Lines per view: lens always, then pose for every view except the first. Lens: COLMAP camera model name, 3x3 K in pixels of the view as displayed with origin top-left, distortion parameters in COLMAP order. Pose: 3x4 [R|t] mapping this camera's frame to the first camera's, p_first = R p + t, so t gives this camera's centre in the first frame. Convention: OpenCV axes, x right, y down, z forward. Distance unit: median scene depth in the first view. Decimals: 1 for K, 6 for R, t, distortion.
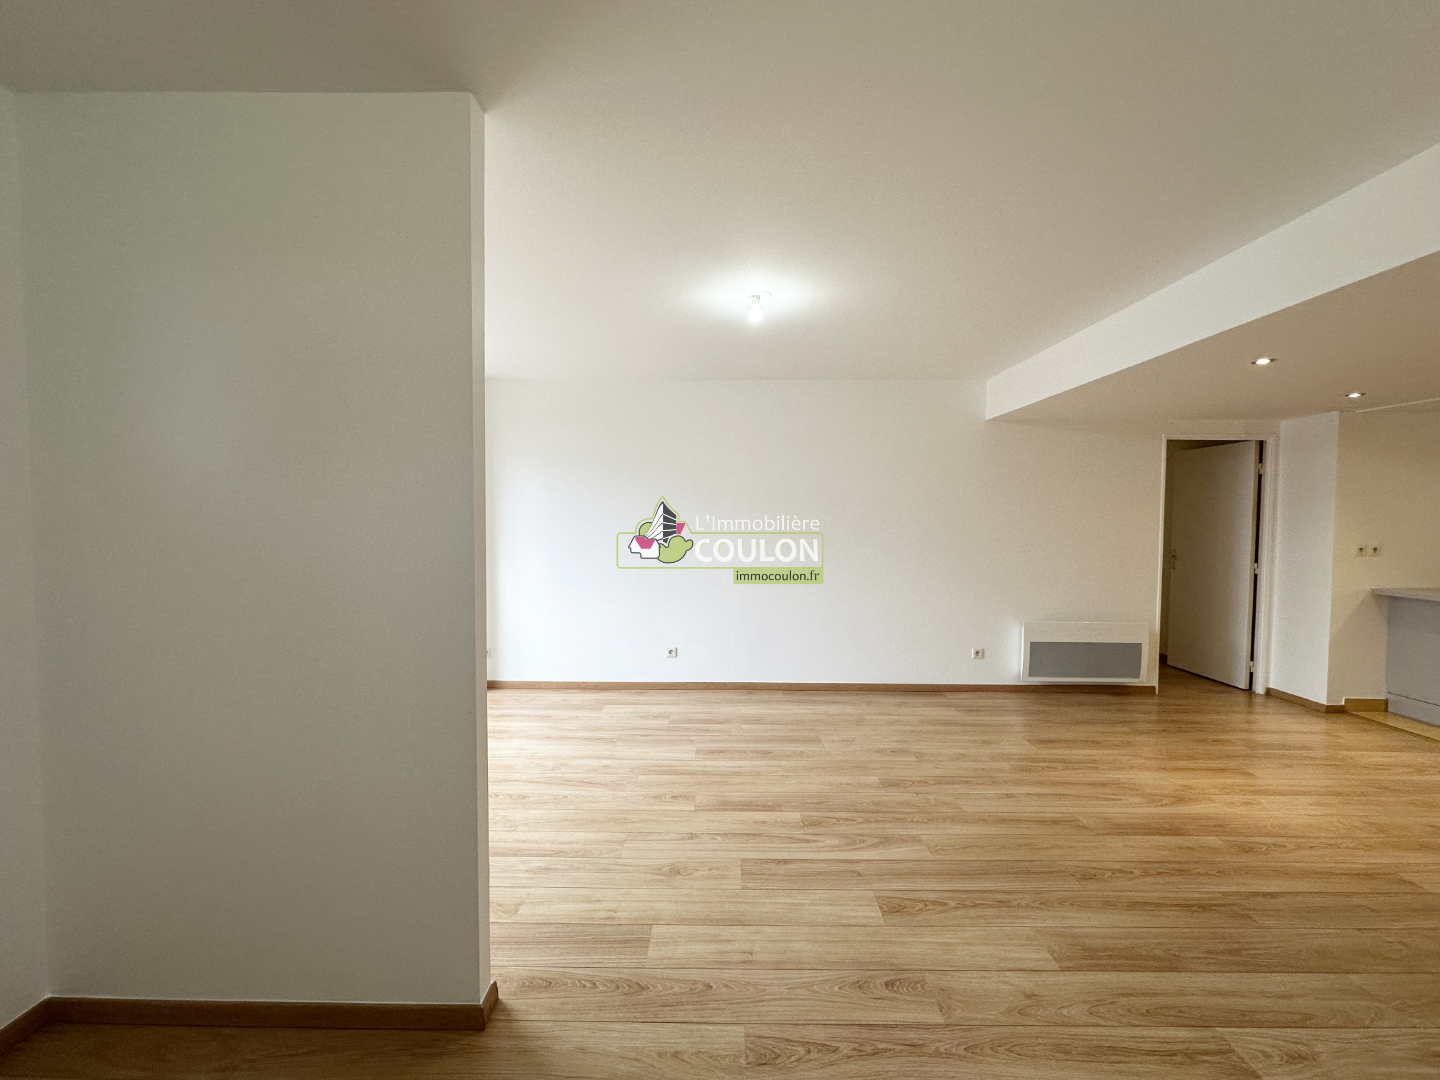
lens RADIAL K [[575.2, 0, 722.6], [0, 575.2, 536.0], [0, 0, 1]] dist [0.000368, 0.000047]
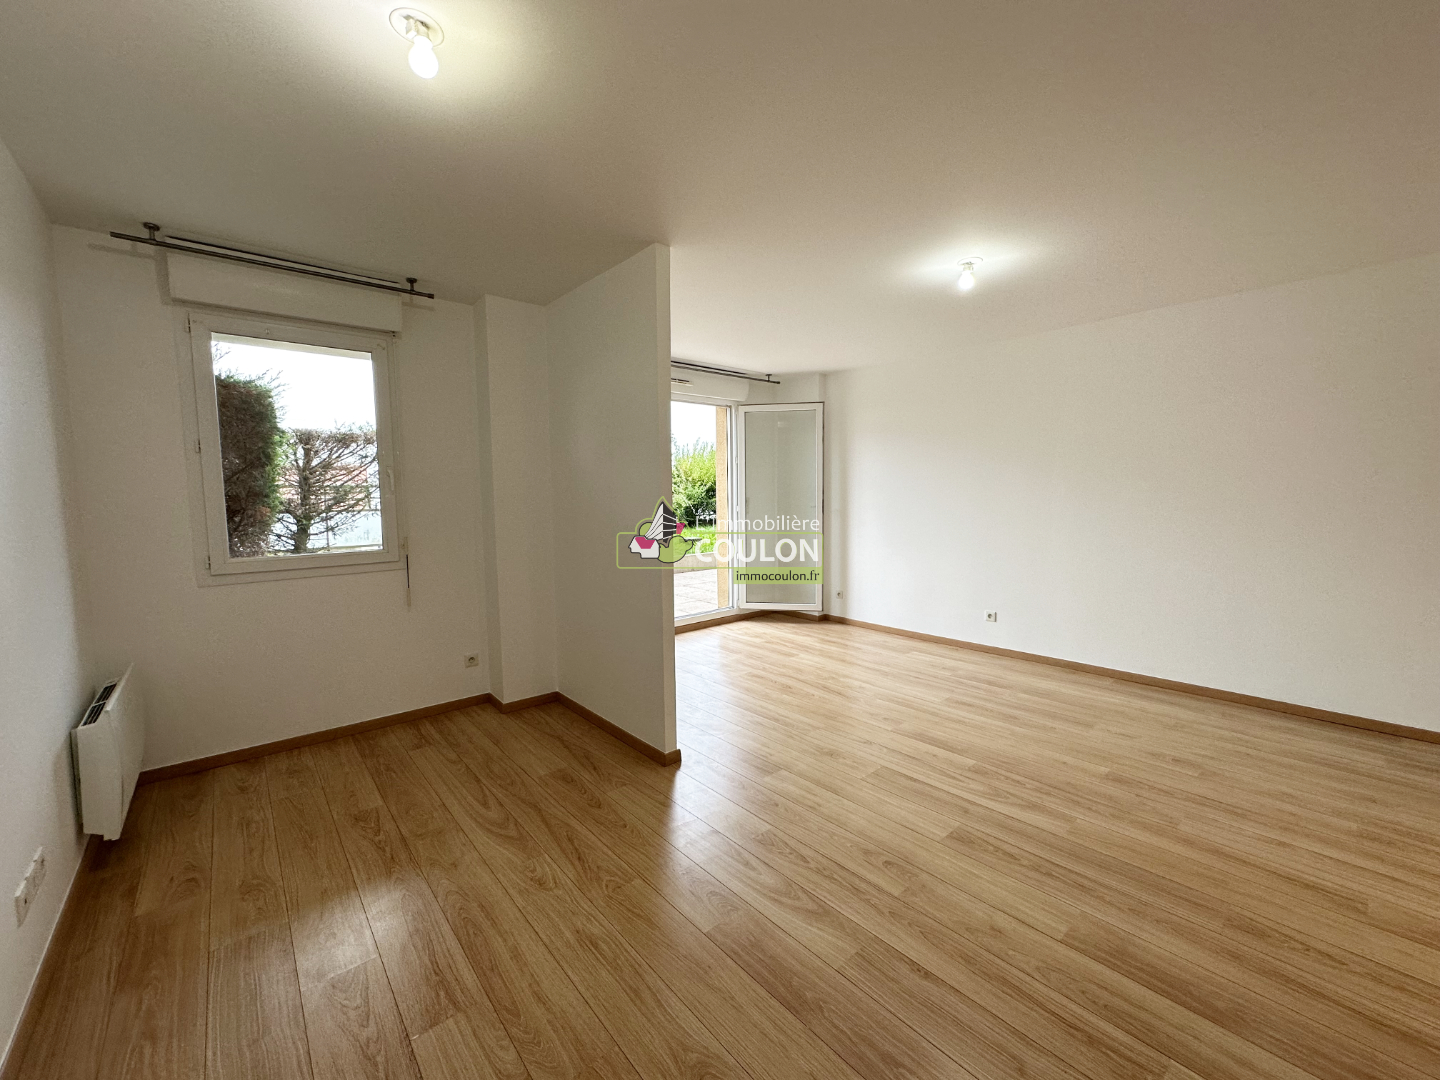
lens RADIAL K [[575.2, 0, 722.8], [0, 575.2, 537.6], [0, 0, 1]] dist [0.000368, 0.000047]
pose [[0.665739, 0.047329, -0.744683, 0.639065], [-0.008225, 0.998391, 0.056100, 0.021132], [0.746140, -0.031224, 0.665057, -0.029837]]
